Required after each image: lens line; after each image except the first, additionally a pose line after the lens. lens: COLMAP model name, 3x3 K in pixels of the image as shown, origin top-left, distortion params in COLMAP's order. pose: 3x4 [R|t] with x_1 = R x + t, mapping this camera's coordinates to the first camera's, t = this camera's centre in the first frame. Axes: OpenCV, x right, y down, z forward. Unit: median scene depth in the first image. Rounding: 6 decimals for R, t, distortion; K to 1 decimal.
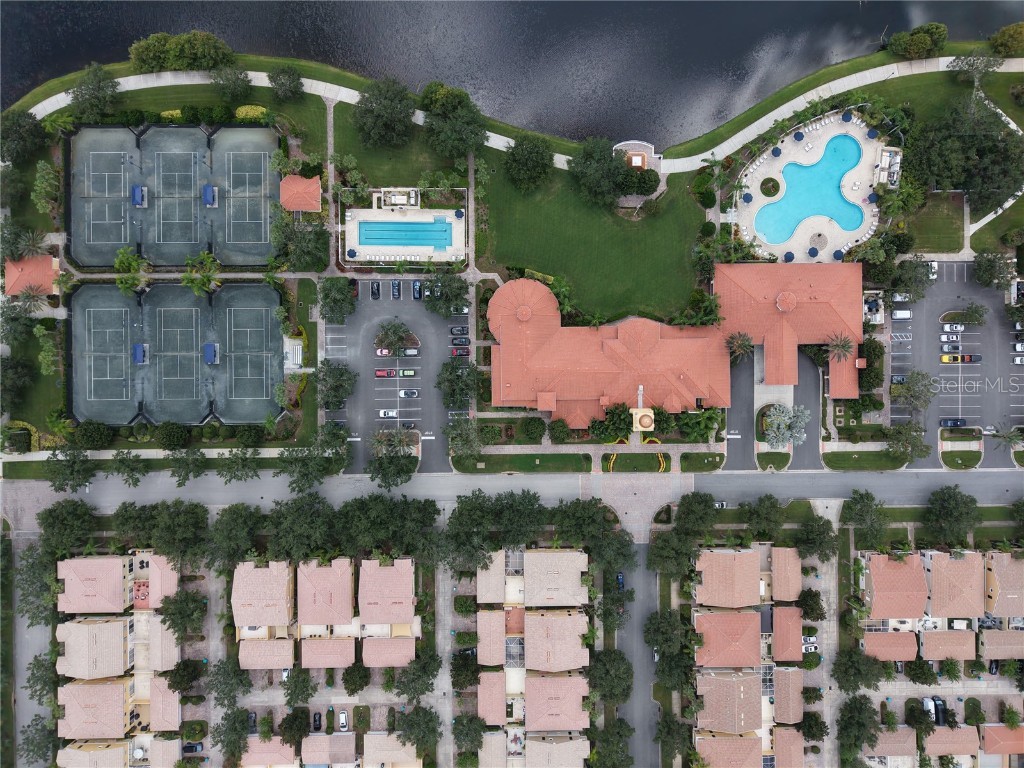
lens RADIAL K [[691.1, 0, 509.9], [0, 691.1, 383.5], [0, 0, 1]] dist [0.015154, -0.012615]
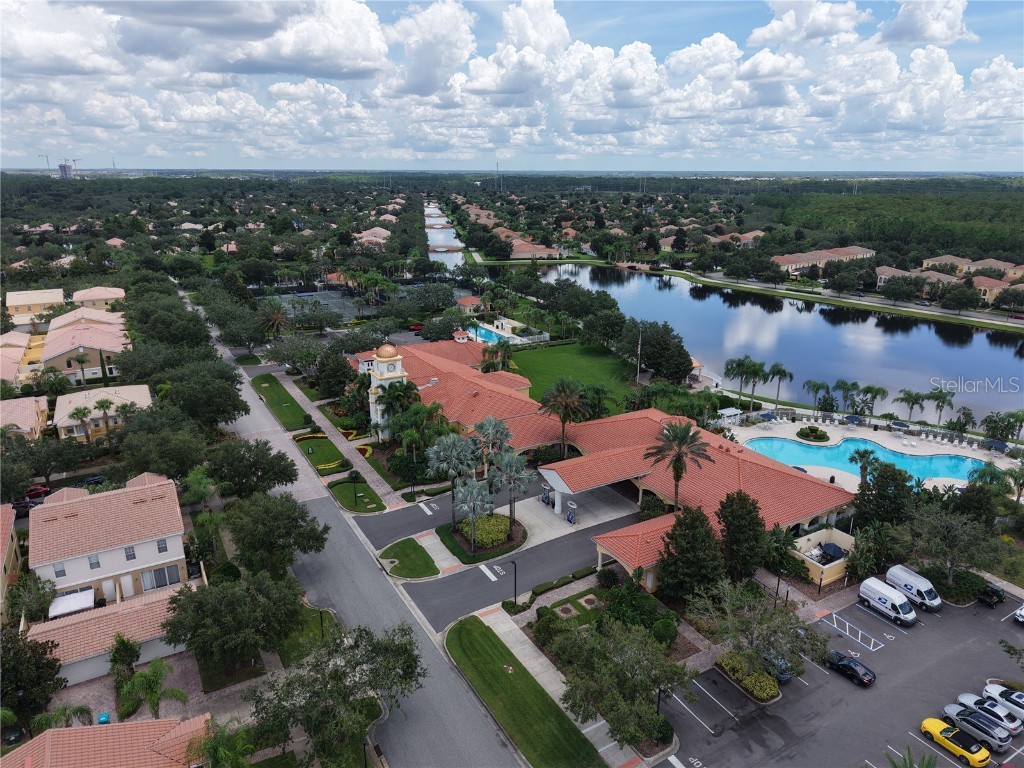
lens RADIAL K [[691.1, 0, 522.2], [0, 691.1, 383.3], [0, 0, 1]] dist [0.015154, -0.012615]
pose [[0.504384, 0.252325, -0.825790, 0.759313], [-0.863467, 0.142335, -0.483906, 0.248607], [-0.004563, 0.957117, 0.289666, 0.775908]]
